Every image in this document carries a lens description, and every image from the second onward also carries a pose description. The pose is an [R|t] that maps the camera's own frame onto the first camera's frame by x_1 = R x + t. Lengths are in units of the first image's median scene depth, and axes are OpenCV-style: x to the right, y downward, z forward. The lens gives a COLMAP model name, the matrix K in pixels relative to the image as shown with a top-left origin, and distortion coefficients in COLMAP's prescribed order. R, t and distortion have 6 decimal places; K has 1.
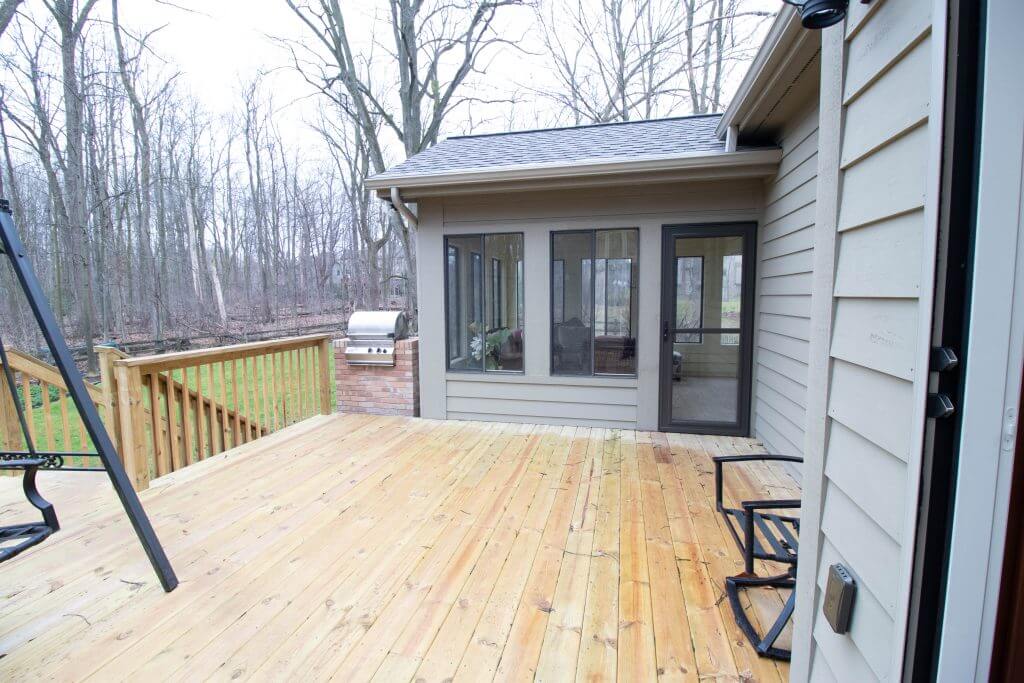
lens RADIAL K [[476.4, 0, 510.7], [0, 476.4, 341.9], [0, 0, 1]] dist [-0.004159, -0.000514]
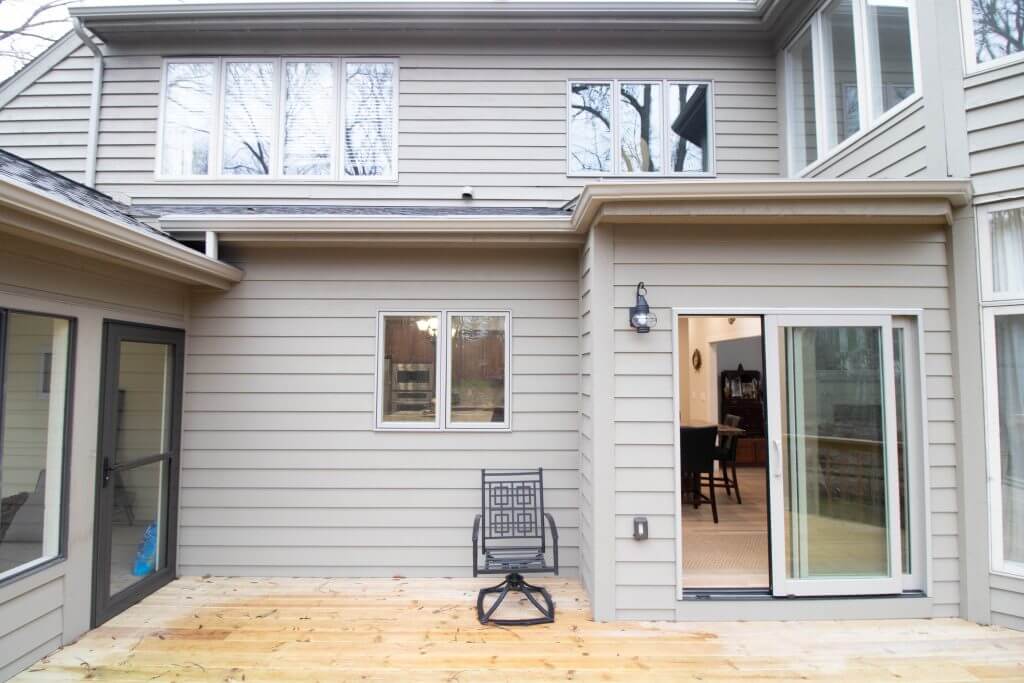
lens RADIAL K [[476.4, 0, 509.9], [0, 476.4, 345.3], [0, 0, 1]] dist [-0.004159, -0.000514]
pose [[-0.236351, 0.063543, 0.969588, -0.501342], [0.082200, 0.995590, -0.045210, -0.129013], [-0.968185, 0.069015, -0.240532, 0.604802]]
